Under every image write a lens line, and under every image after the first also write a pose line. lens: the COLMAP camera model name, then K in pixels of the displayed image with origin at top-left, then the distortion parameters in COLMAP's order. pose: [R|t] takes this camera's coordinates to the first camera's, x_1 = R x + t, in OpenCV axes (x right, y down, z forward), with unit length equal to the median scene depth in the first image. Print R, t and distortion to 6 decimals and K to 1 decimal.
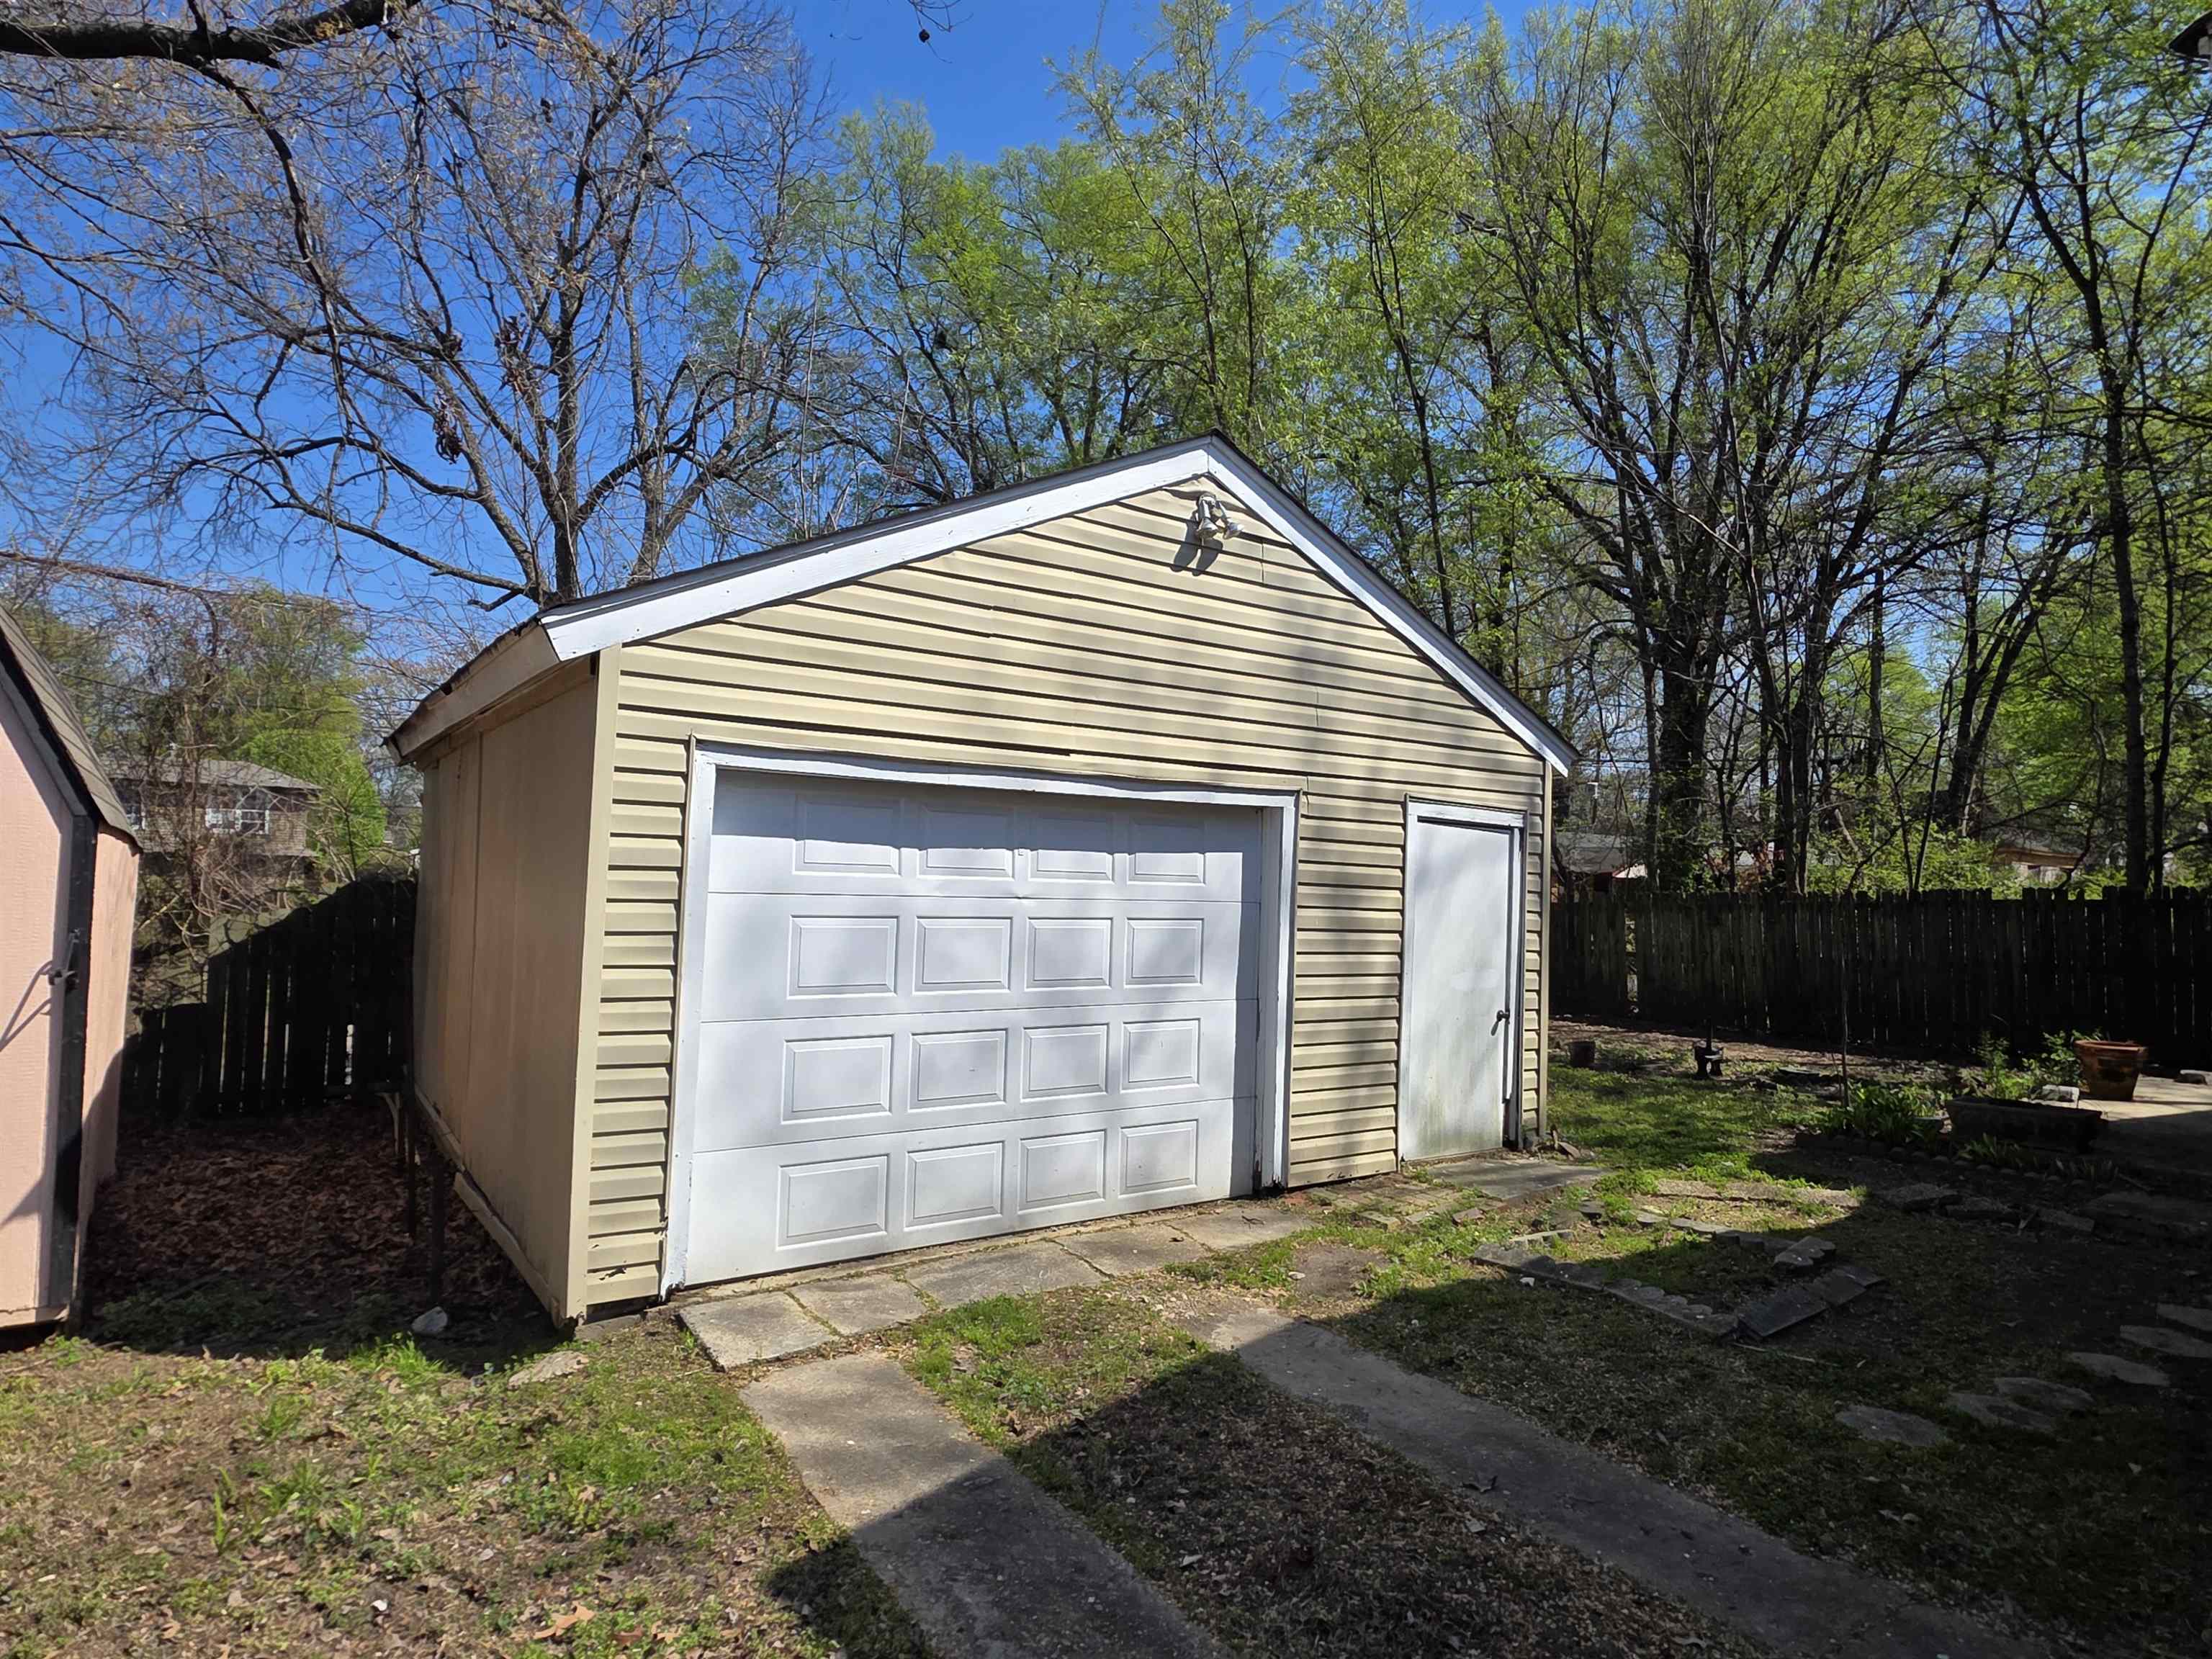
lens RADIAL K [[1224.0, 0, 1117.0], [0, 1224.0, 840.6], [0, 0, 1]] dist [0.004799, 0.000110]
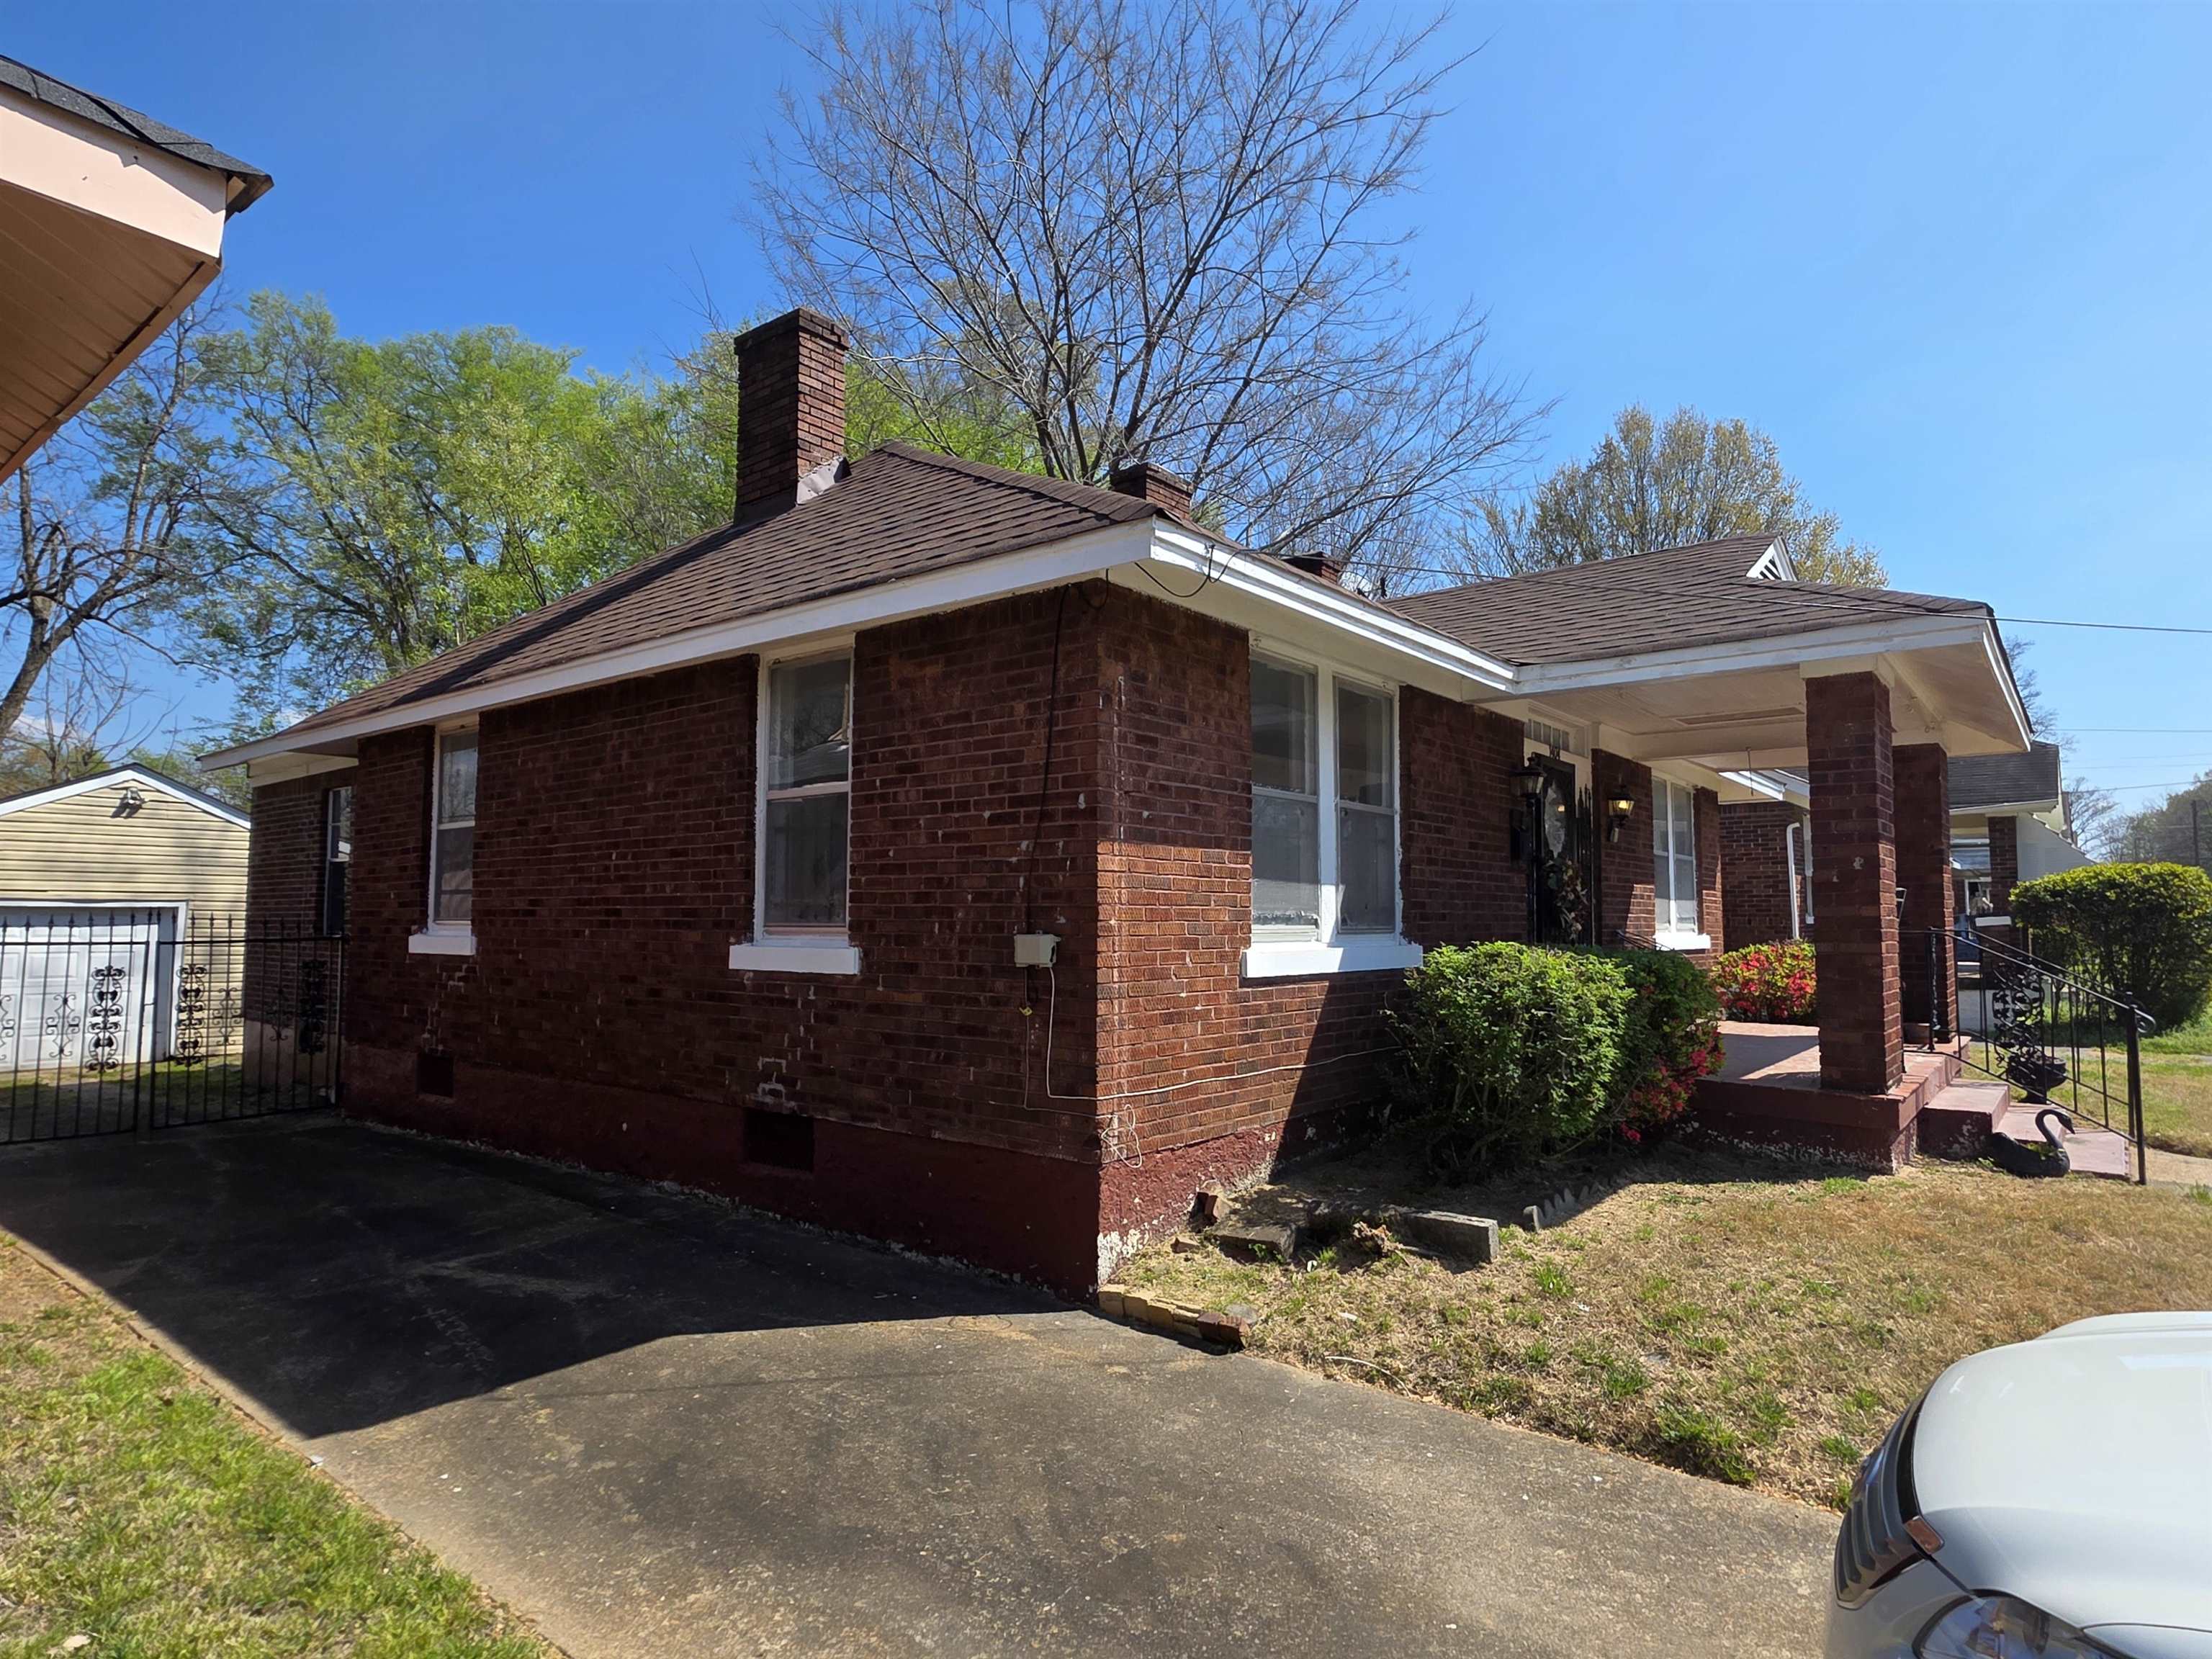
lens RADIAL K [[1224.0, 0, 1117.0], [0, 1224.0, 840.6], [0, 0, 1]] dist [0.004799, 0.000110]
pose [[0.958854, -0.000062, 0.283899, 1.325537], [0.007237, 0.999680, -0.024224, -0.091138], [-0.283807, 0.025282, 0.958548, -2.070077]]
